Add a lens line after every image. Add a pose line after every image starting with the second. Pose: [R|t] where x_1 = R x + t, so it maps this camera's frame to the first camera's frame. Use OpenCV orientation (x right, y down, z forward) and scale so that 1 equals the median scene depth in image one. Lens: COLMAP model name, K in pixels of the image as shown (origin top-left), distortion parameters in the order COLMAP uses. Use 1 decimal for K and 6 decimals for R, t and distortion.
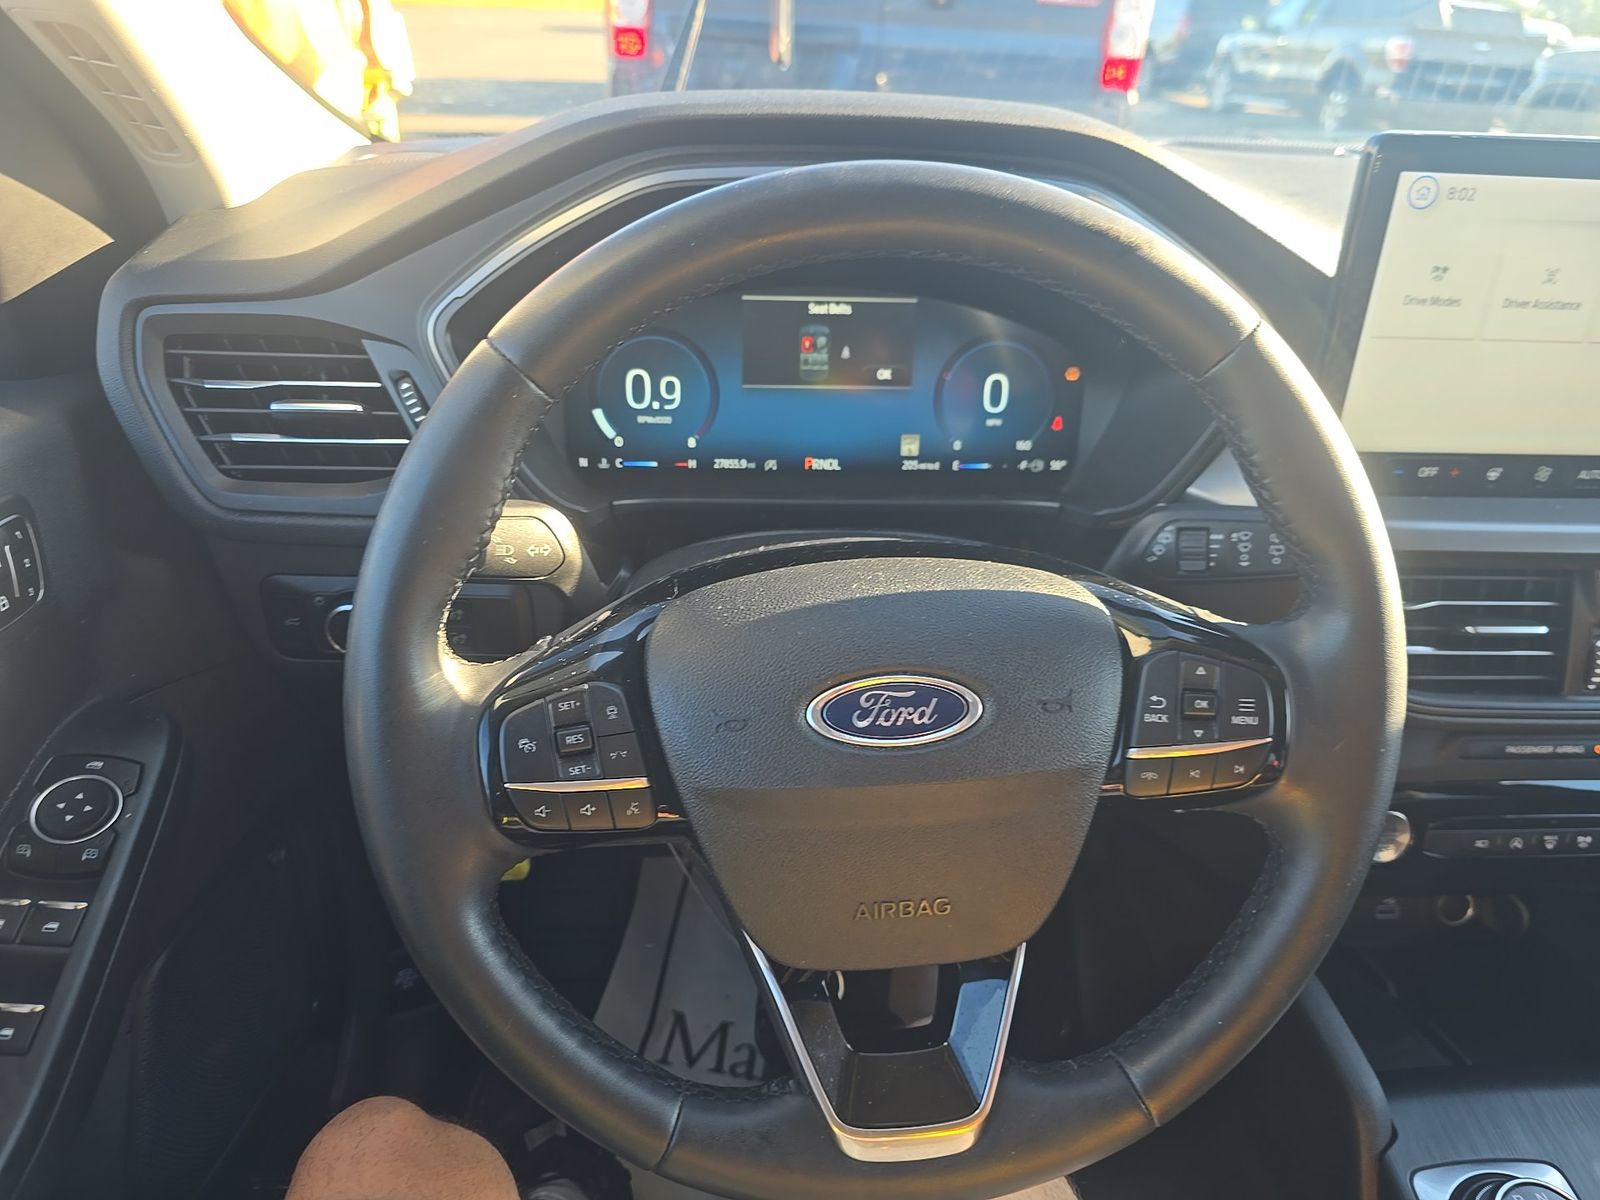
lens RADIAL K [[1086.8, 0, 809.8], [0, 1086.8, 615.7], [0, 0, 1]] dist [0.028334, -0.022032]
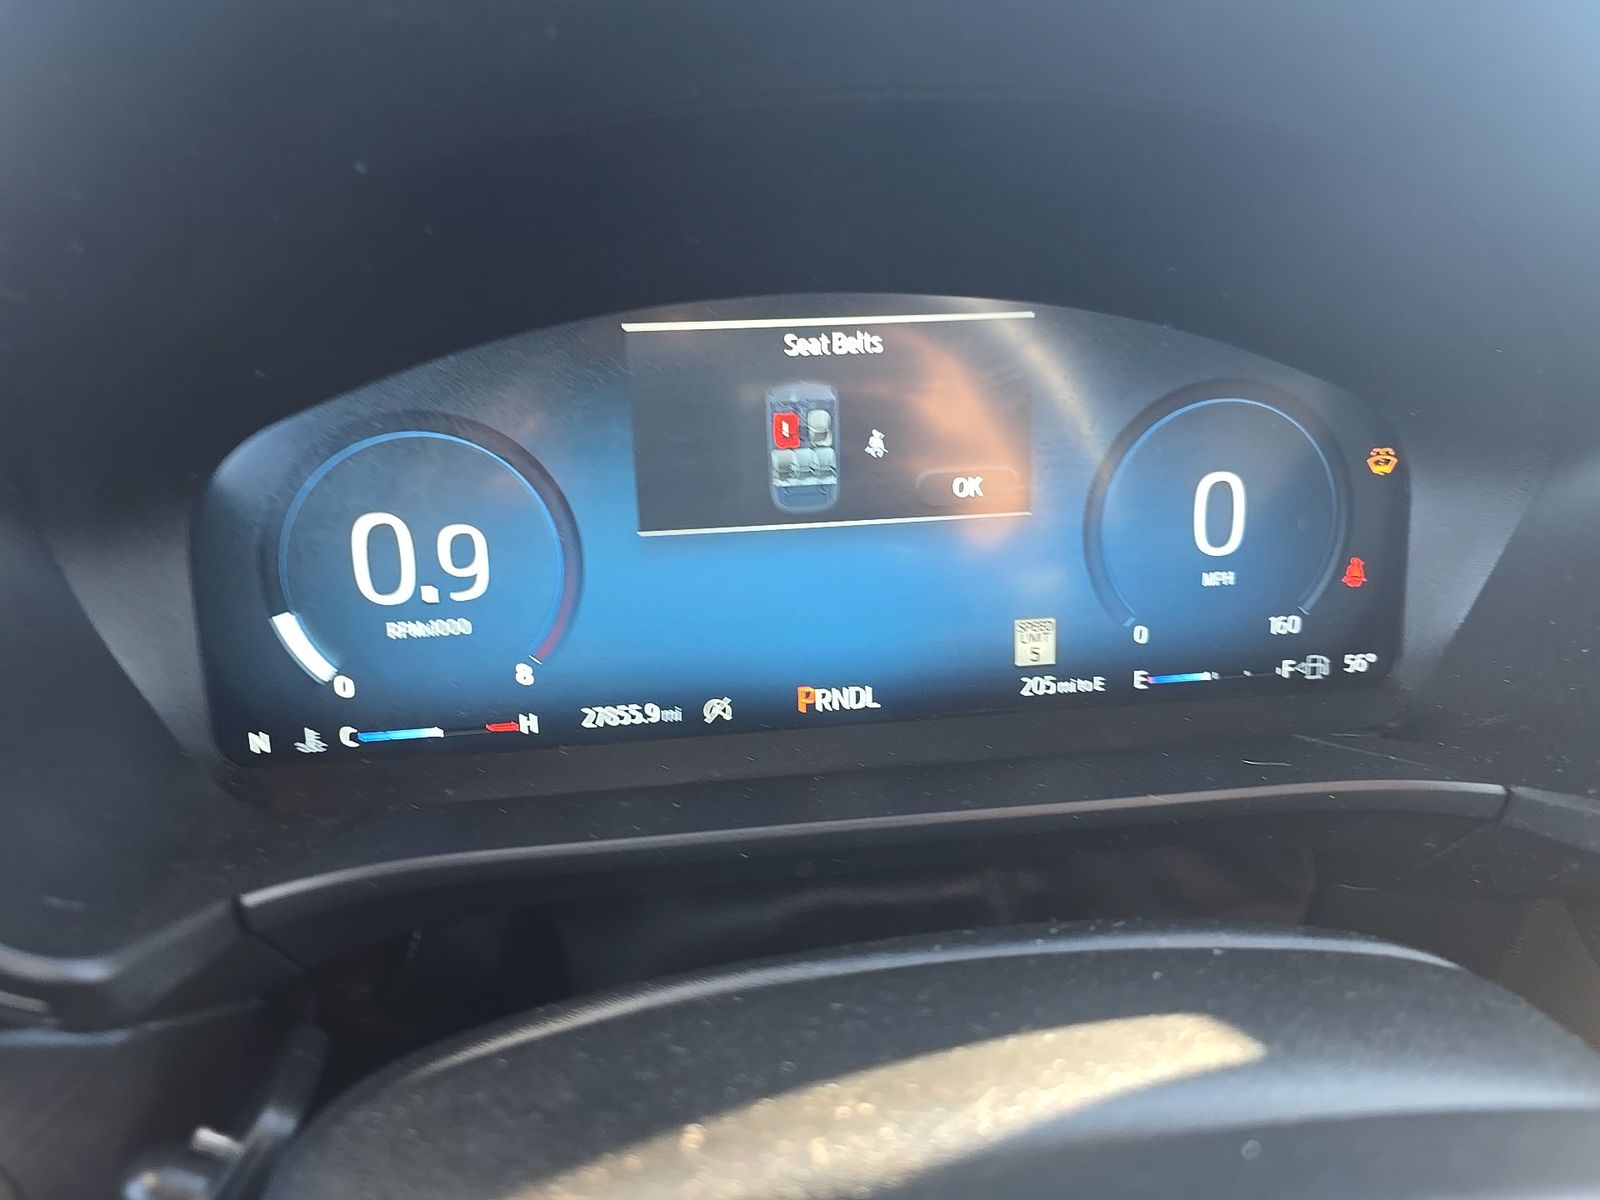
lens RADIAL K [[1086.8, 0, 833.1], [0, 1086.8, 589.8], [0, 0, 1]] dist [0.028334, -0.022032]
pose [[0.996403, -0.068001, 0.050562, -0.009197], [0.075008, 0.985395, -0.152872, -0.118428], [-0.039428, 0.156115, 0.986952, 0.576353]]
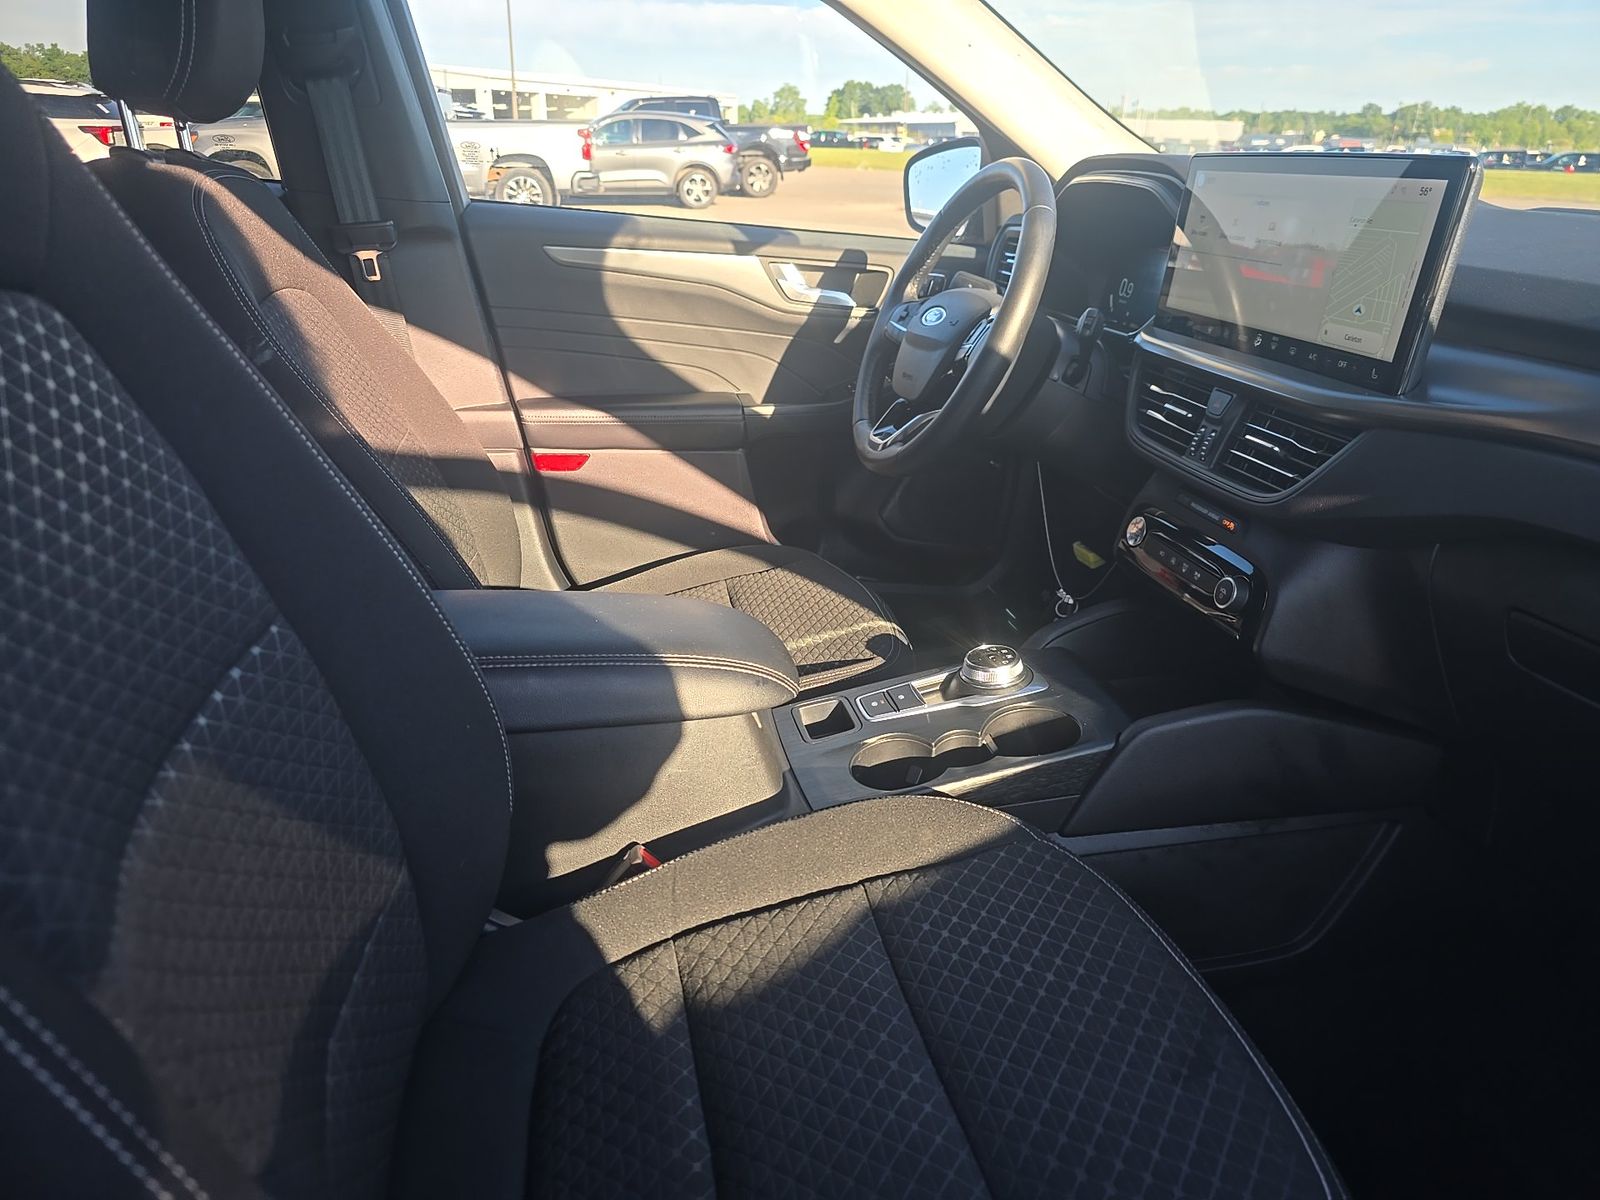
lens RADIAL K [[1086.8, 0, 796.0], [0, 1086.8, 602.3], [0, 0, 1]] dist [0.028334, -0.022032]
pose [[0.153892, 0.340744, -0.927475, 2.004154], [-0.492363, 0.840266, 0.227008, 0.155638], [0.856677, 0.421719, 0.297080, 0.029209]]
